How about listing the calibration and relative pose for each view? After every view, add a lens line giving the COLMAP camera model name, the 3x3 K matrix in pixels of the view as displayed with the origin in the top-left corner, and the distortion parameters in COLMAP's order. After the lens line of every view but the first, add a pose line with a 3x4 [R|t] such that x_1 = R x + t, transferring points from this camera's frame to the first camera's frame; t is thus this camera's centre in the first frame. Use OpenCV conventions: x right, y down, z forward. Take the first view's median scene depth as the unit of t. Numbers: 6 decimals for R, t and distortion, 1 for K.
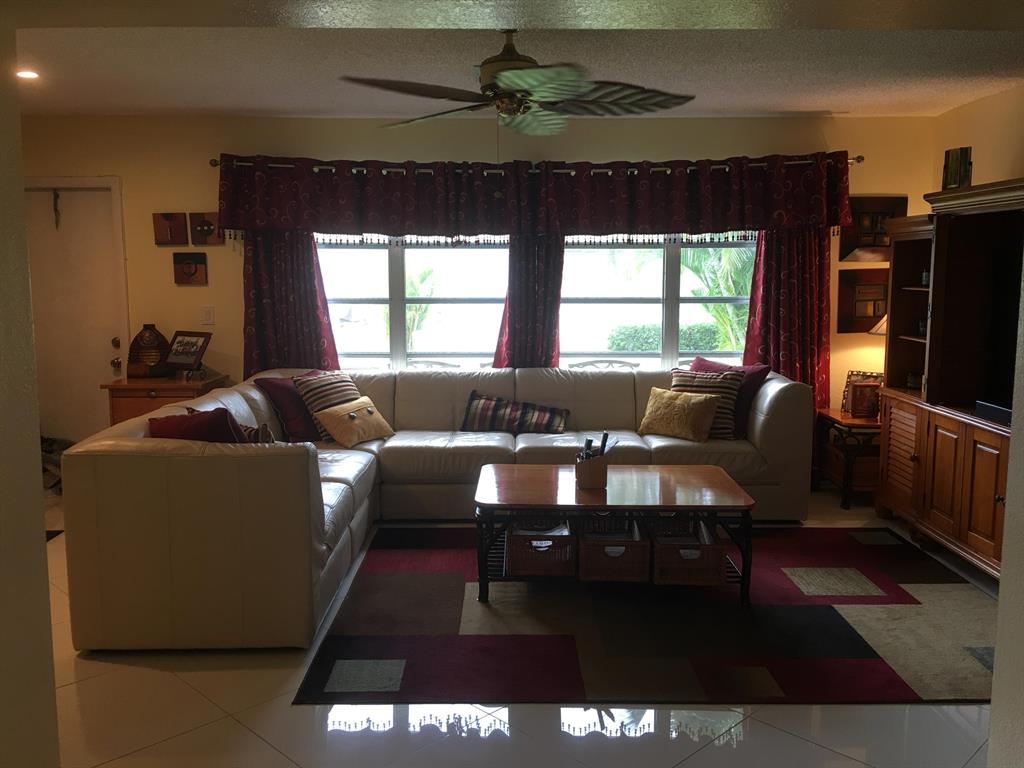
lens RADIAL K [[866.8, 0, 509.8], [0, 866.8, 373.6], [0, 0, 1]] dist [0.115415, -0.173838]
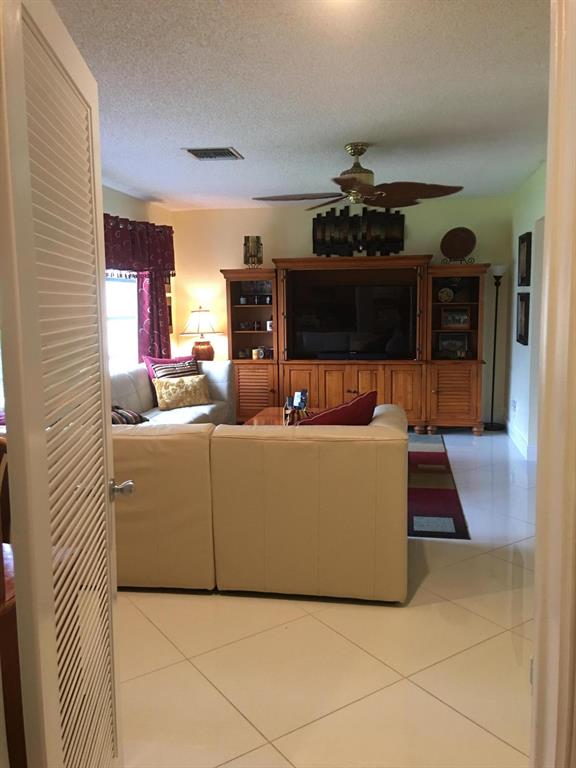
lens RADIAL K [[643.9, 0, 288.6], [0, 643.9, 371.6], [0, 0, 1]] dist [0.114391, -0.000175]
pose [[0.179698, -0.116873, 0.976755, -0.793714], [0.133464, 0.986633, 0.093501, -0.062921], [-0.974626, 0.113560, 0.192894, 0.553912]]
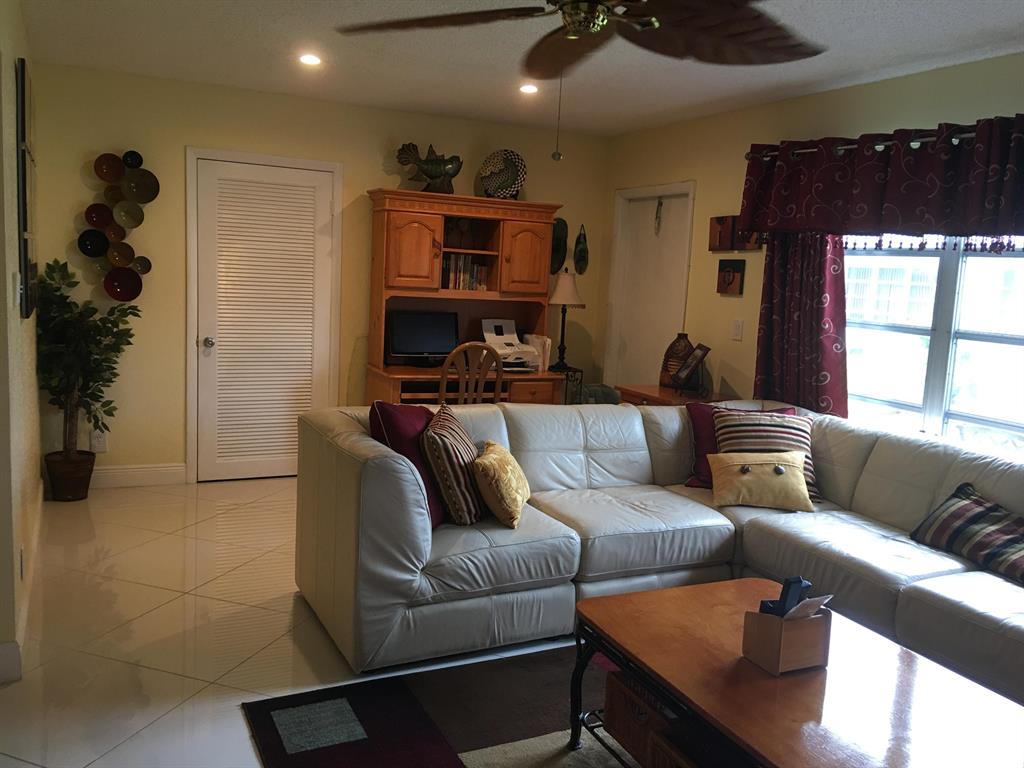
lens RADIAL K [[866.8, 0, 509.8], [0, 866.8, 373.6], [0, 0, 1]] dist [0.115415, -0.173838]
pose [[0.436444, 0.131717, -0.890038, 0.356548], [-0.158736, 0.984981, 0.067928, -0.047079], [0.885618, 0.111634, 0.450797, 0.409715]]
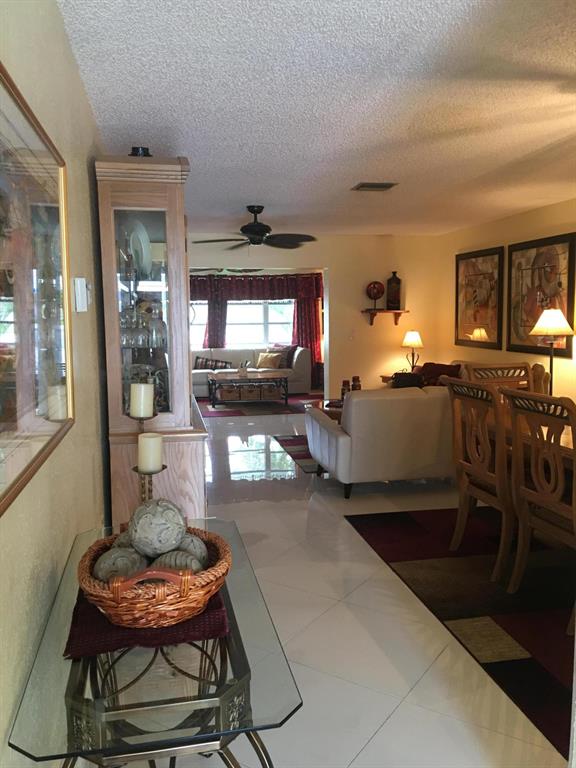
lens RADIAL K [[650.1, 0, 290.6], [0, 650.1, 381.7], [0, 0, 1]] dist [0.115415, -0.173838]
pose [[0.979470, -0.032546, 0.198944, -0.163758], [0.035648, 0.999292, -0.012026, 0.134658], [-0.198412, 0.018871, 0.979937, -1.093536]]
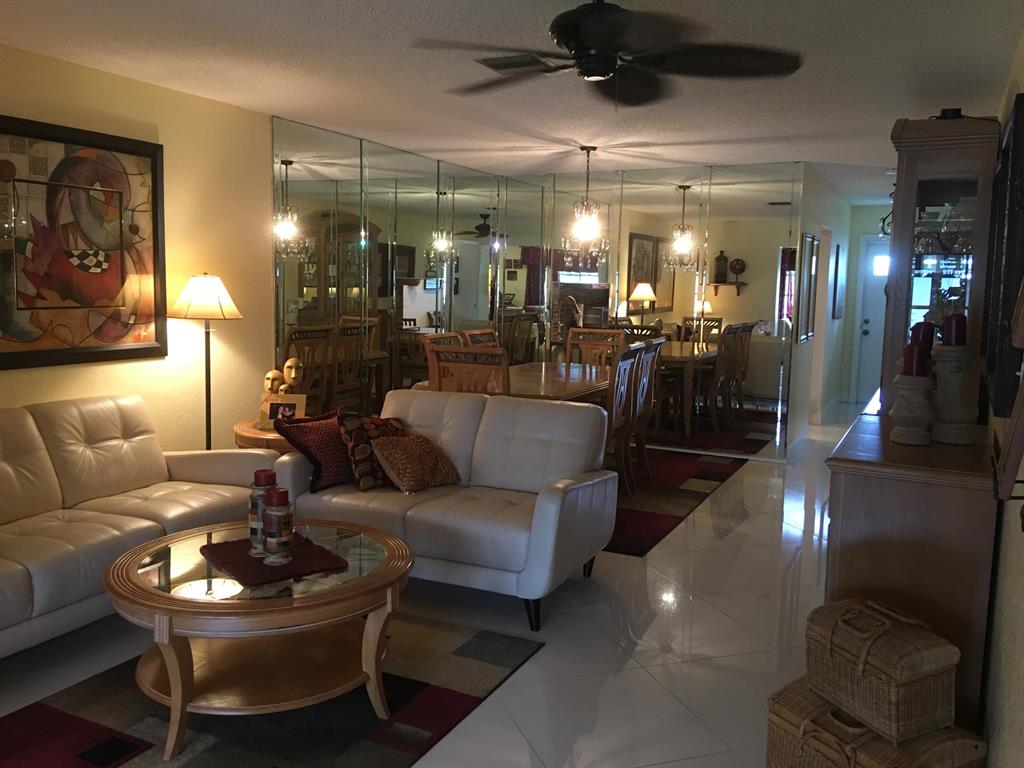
lens RADIAL K [[866.8, 0, 509.8], [0, 866.8, 373.6], [0, 0, 1]] dist [0.115415, -0.173838]
pose [[-0.899669, -0.068405, 0.431181, -0.171987], [0.028983, 0.976112, 0.215328, -0.052681], [-0.435610, 0.206221, -0.876194, 0.426282]]
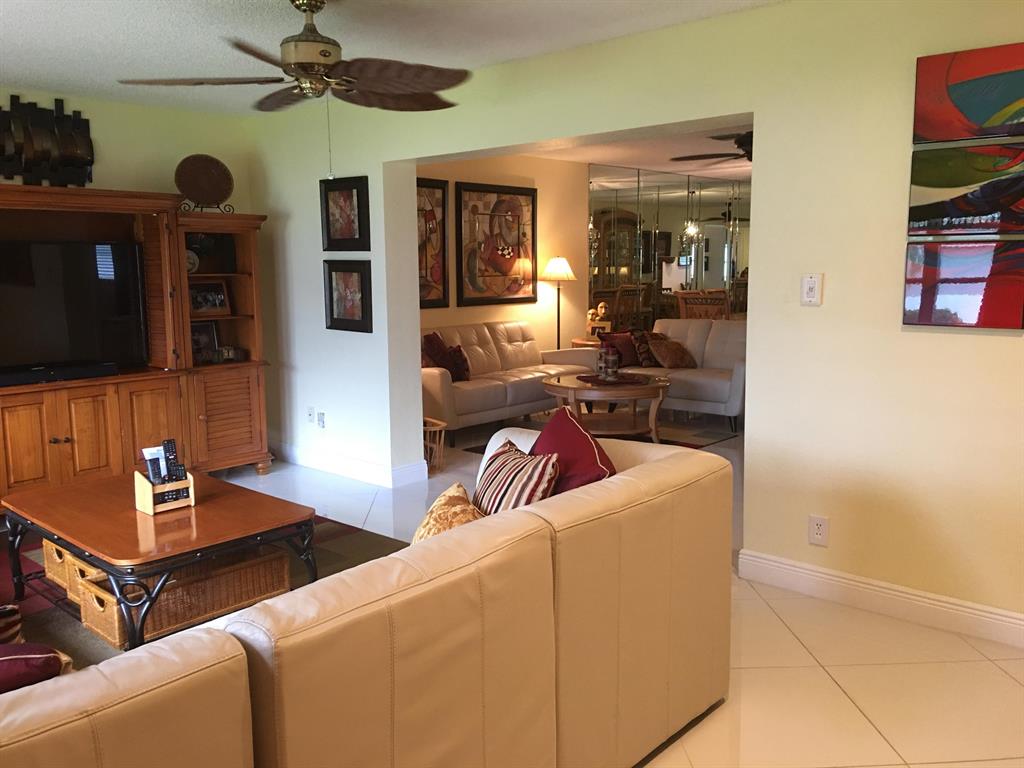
lens RADIAL K [[866.8, 0, 509.8], [0, 866.8, 373.6], [0, 0, 1]] dist [0.115415, -0.173838]
pose [[-0.738962, -0.081936, 0.668746, -0.514457], [0.088497, 0.972174, 0.216902, -0.111907], [-0.667909, 0.219465, -0.711149, 0.977936]]
